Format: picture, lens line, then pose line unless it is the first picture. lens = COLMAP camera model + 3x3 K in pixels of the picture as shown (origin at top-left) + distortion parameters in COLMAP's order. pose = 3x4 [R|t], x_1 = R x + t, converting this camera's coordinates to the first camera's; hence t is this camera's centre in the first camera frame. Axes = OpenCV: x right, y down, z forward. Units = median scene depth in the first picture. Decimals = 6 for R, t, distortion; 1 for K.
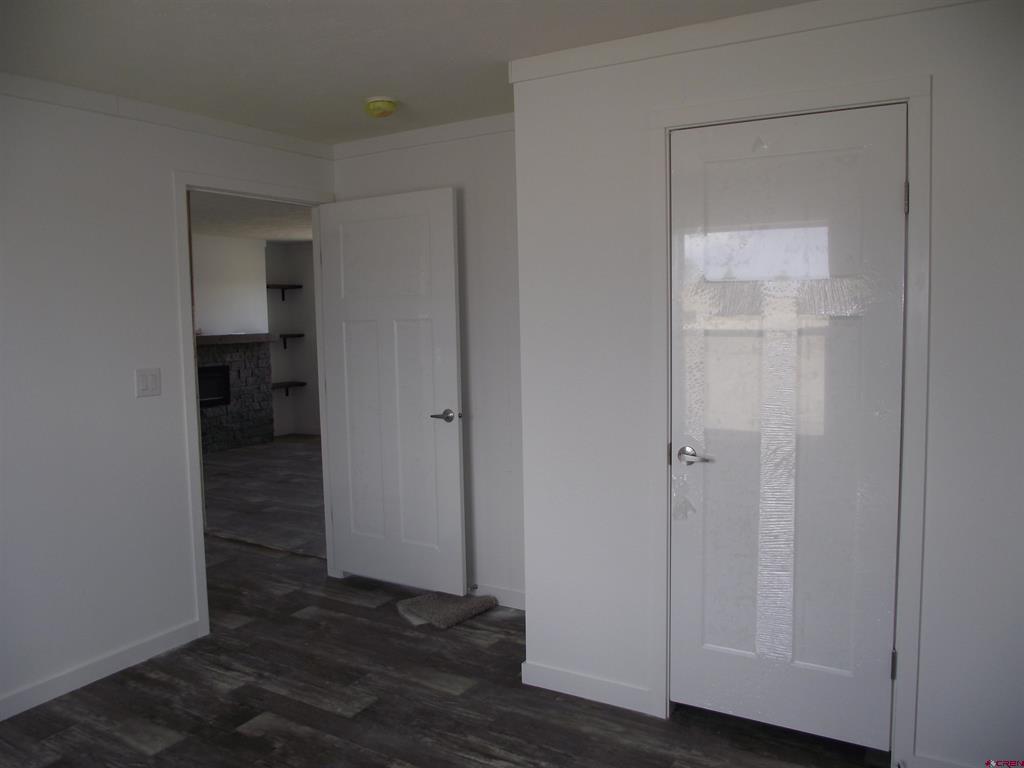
lens RADIAL K [[810.8, 0, 509.5], [0, 810.8, 378.4], [0, 0, 1]] dist [-0.047500, 0.009990]
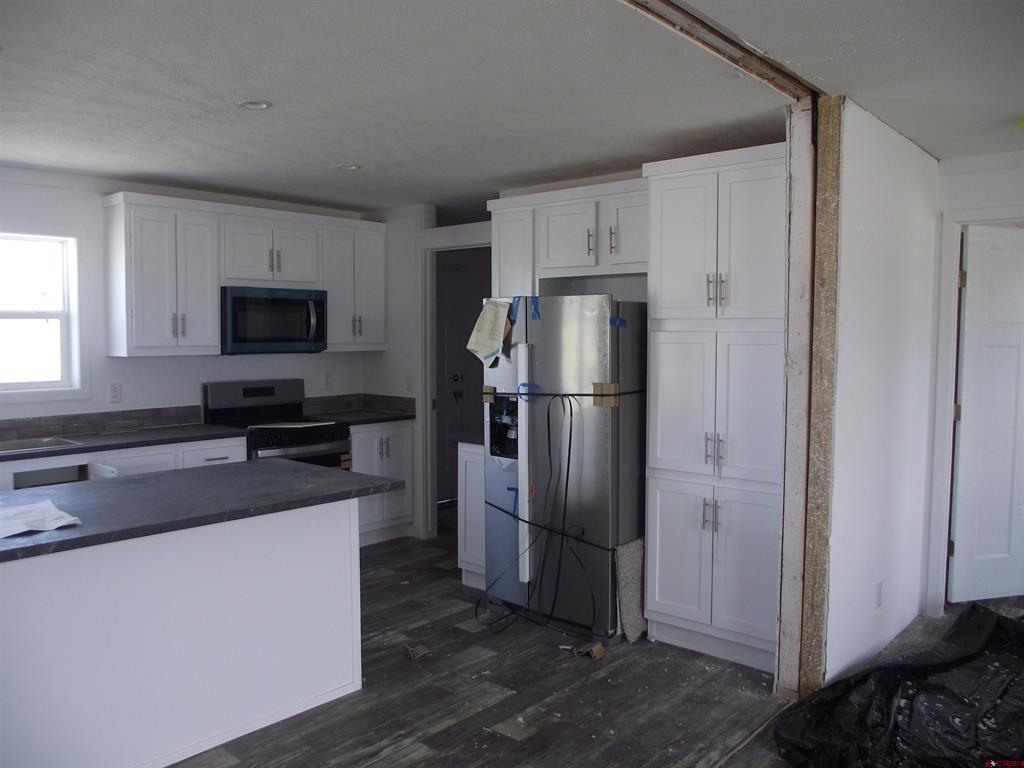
lens RADIAL K [[792.5, 0, 511.0], [0, 792.5, 380.4], [0, 0, 1]] dist [-0.124683, 0.097750]
pose [[0.177525, -0.039574, 0.983320, -1.170271], [0.080700, 0.996411, 0.025531, -0.043776], [-0.980802, 0.074822, 0.180082, 0.714538]]
